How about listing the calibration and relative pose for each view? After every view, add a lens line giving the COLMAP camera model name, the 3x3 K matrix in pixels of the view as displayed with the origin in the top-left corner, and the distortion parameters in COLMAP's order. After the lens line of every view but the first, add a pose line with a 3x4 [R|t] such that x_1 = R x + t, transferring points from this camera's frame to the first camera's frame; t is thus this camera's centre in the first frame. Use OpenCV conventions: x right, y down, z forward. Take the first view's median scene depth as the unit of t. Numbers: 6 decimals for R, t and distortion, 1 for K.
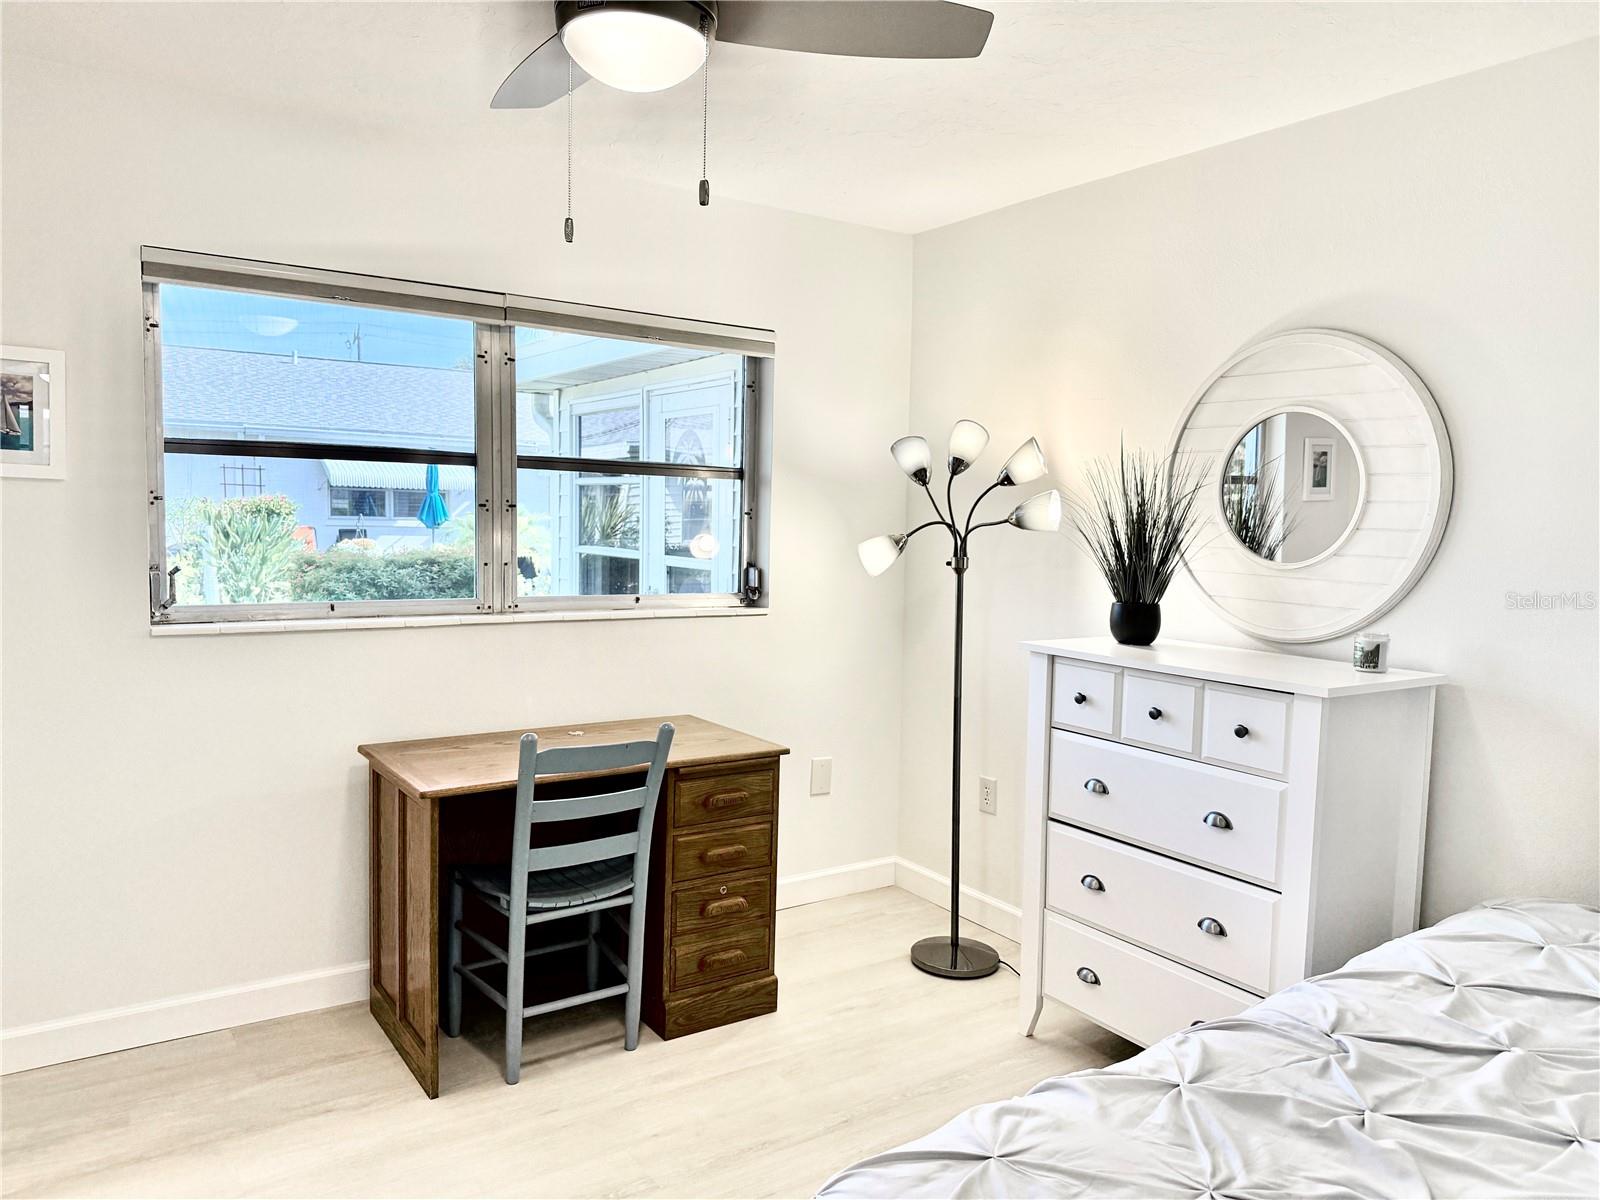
lens RADIAL K [[1146.9, 0, 797.7], [0, 1146.9, 600.7], [0, 0, 1]] dist [0.040132, -0.025680]
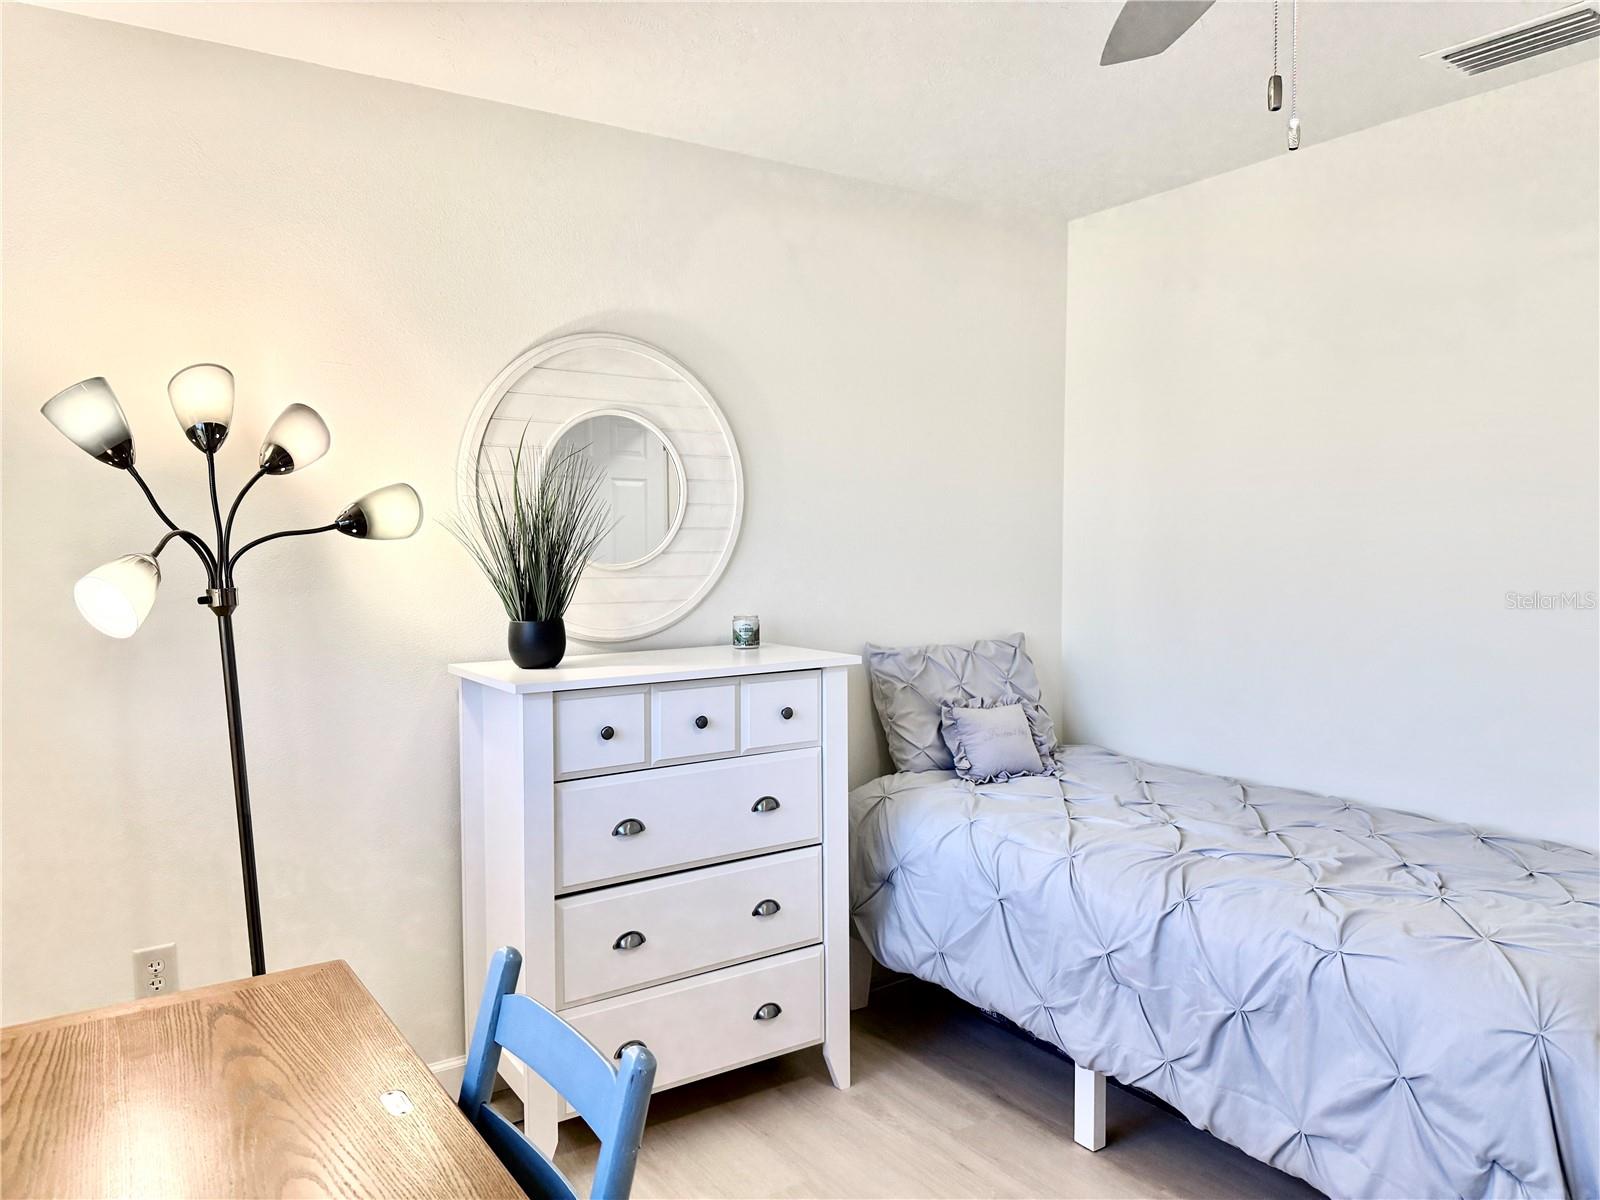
lens RADIAL K [[1146.9, 0, 797.7], [0, 1146.9, 594.8], [0, 0, 1]] dist [0.040132, -0.025680]
pose [[-0.030617, -0.069514, 0.997111, -0.598623], [0.086712, 0.993633, 0.071935, -0.065079], [-0.995763, 0.088663, -0.024395, 0.880194]]
